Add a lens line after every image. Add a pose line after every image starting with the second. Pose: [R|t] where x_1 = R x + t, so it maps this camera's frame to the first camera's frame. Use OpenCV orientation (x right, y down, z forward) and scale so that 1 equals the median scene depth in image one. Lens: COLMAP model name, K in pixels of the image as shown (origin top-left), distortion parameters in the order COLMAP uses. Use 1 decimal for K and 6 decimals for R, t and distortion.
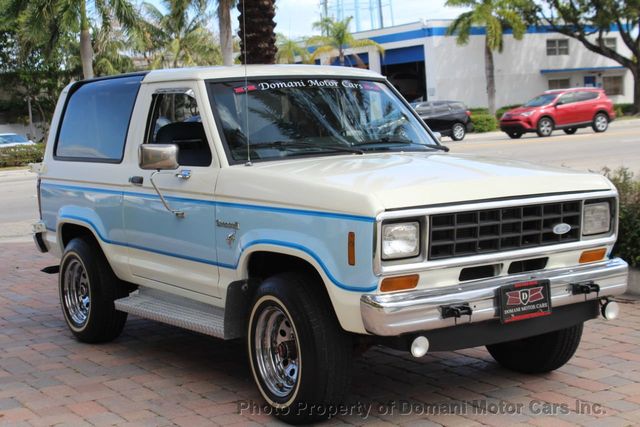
lens RADIAL K [[1080.1, 0, 320.0], [0, 1080.1, 213.5], [0, 0, 1]] dist [-0.023229, 0.056020]
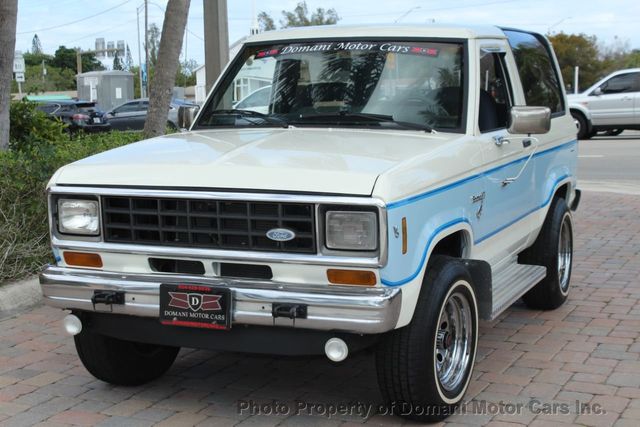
lens RADIAL K [[1150.1, 0, 320.0], [0, 1150.1, 213.5], [0, 0, 1]] dist [0.009455, -0.047130]
pose [[0.531095, 0.130479, -0.837205, 0.971321], [-0.079098, 0.991392, 0.104333, -0.095913], [0.843612, 0.010810, 0.536844, 0.551129]]
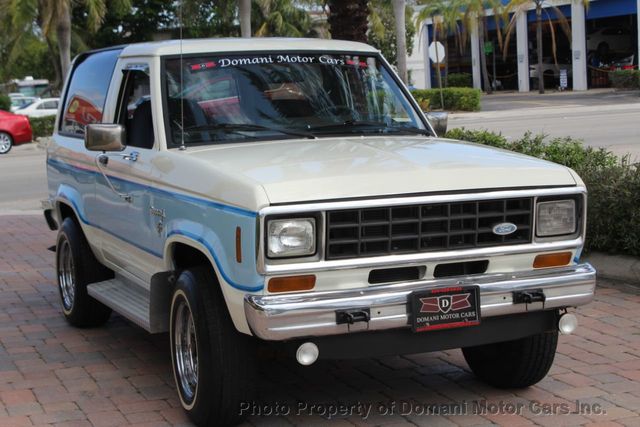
lens RADIAL K [[1195.7, 0, 279.9], [0, 1195.7, 214.7], [0, 0, 1]] dist [0.016035, -0.108149]
pose [[0.976798, 0.030935, -0.211917, 0.250710], [-0.025133, 0.999233, 0.030018, -0.022313], [0.212683, -0.023995, 0.976827, 0.001249]]
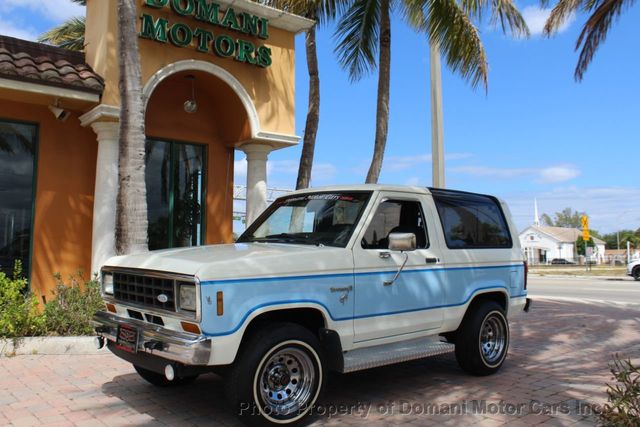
lens RADIAL K [[573.4, 0, 322.4], [0, 573.4, 206.8], [0, 0, 1]] dist [-0.112292, 0.092558]
pose [[0.122507, -0.028906, -0.992047, 0.955254], [-0.100407, 0.994086, -0.041365, -0.090567], [0.987376, 0.104676, 0.118880, 1.097873]]
